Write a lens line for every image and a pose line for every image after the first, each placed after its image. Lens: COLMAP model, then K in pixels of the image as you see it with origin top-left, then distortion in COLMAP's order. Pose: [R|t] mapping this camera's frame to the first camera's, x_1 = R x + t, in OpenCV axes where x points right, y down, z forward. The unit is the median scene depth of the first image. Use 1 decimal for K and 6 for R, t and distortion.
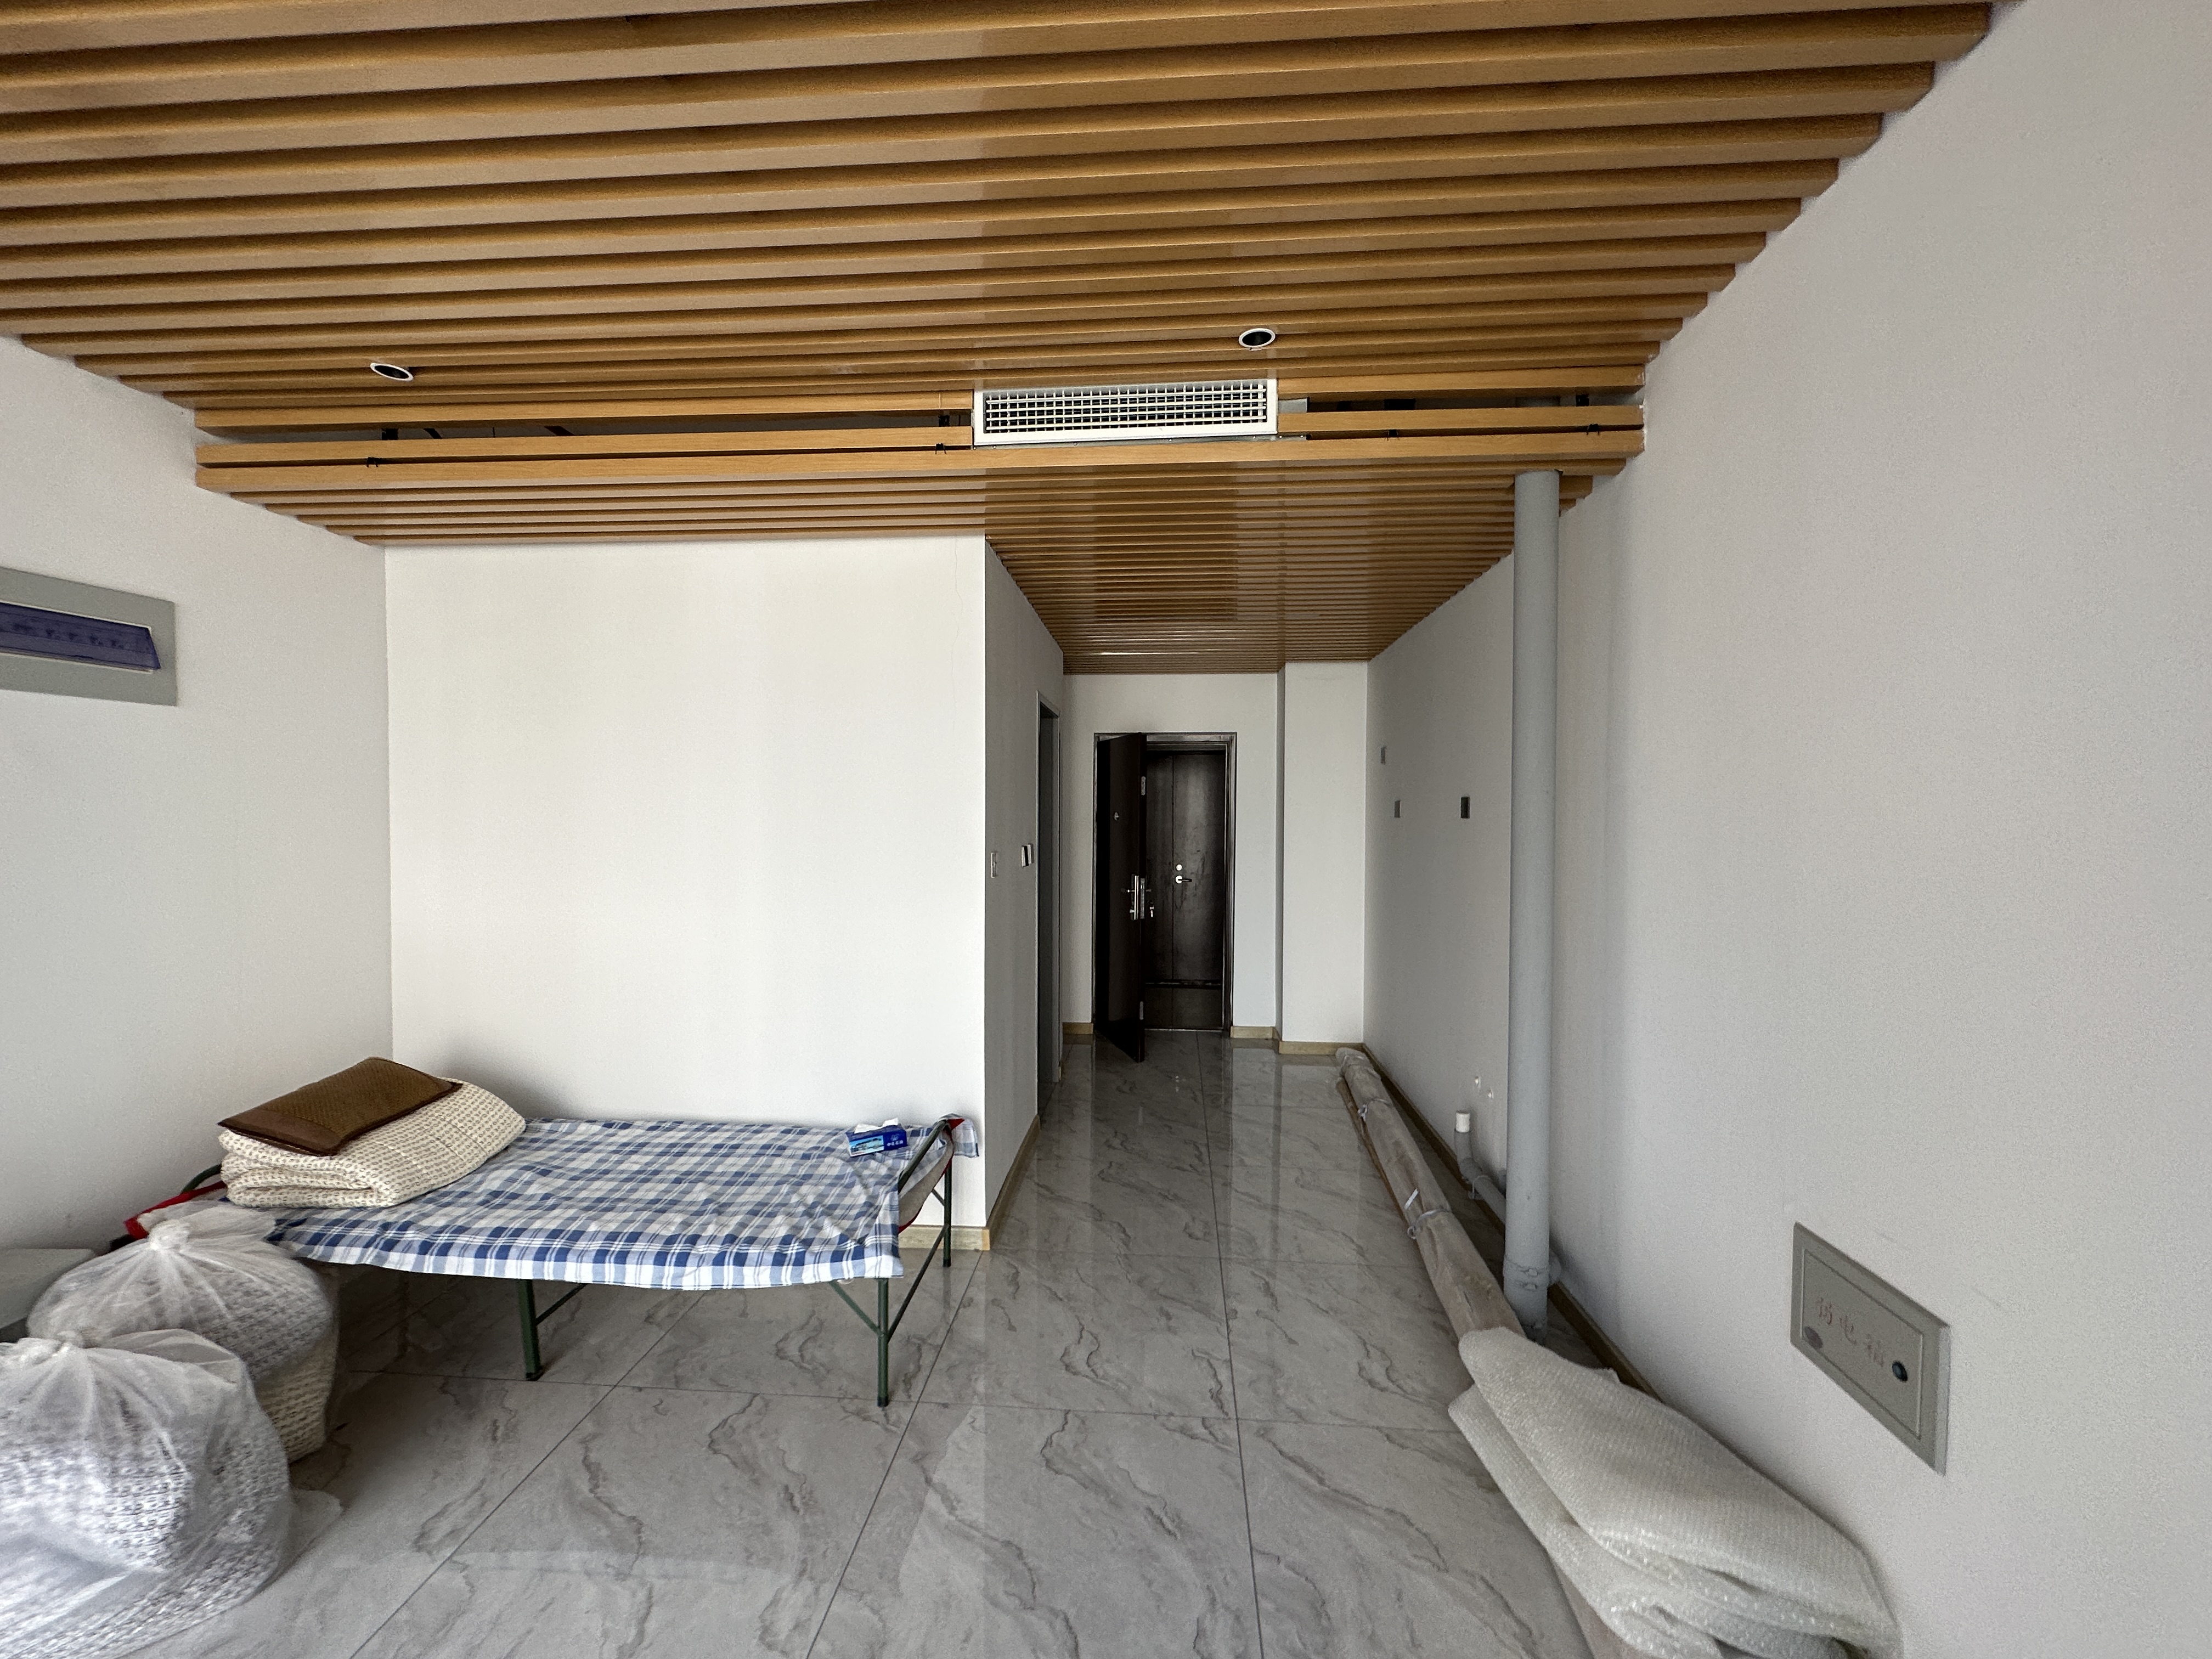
lens RADIAL K [[895.4, 0, 1103.0], [0, 895.4, 832.1], [0, 0, 1]] dist [0.000567, 0.000425]
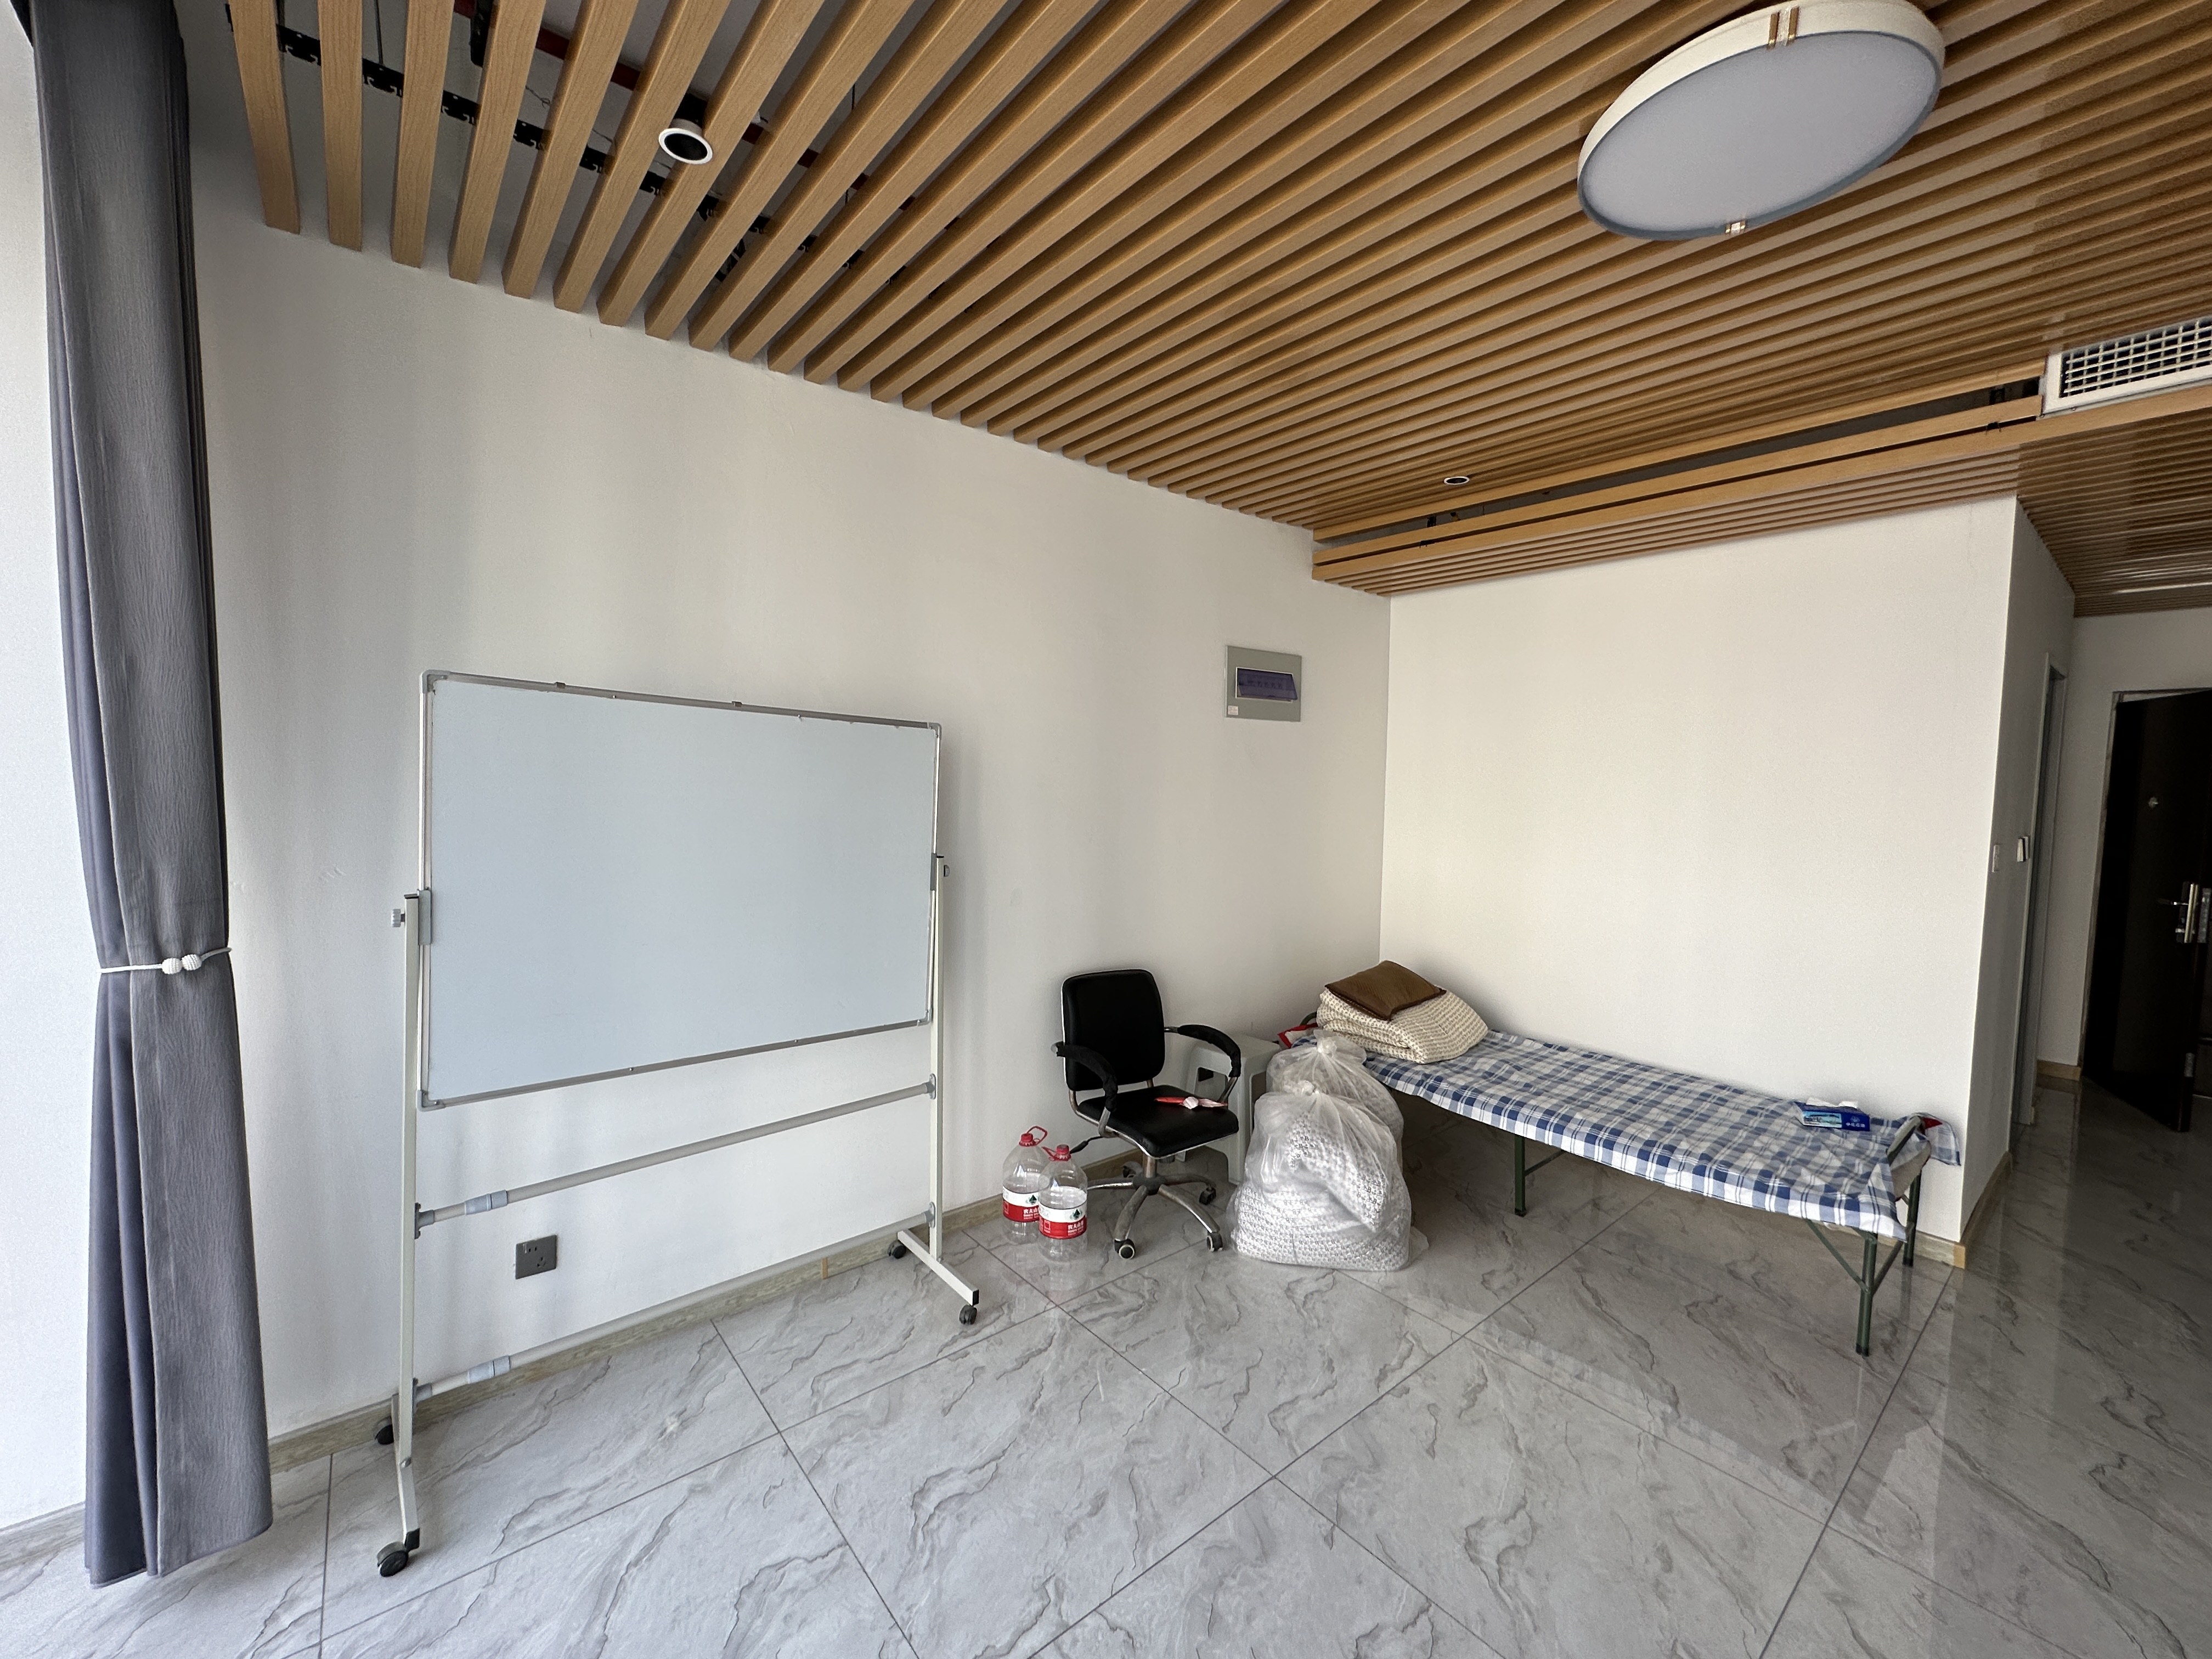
lens RADIAL K [[895.4, 0, 1107.0], [0, 895.4, 831.4], [0, 0, 1]] dist [0.000567, 0.000425]
pose [[0.694216, 0.052642, -0.717839, -0.126821], [-0.027460, 0.998533, 0.046670, -0.011541], [0.719242, -0.012687, 0.694643, -0.365471]]
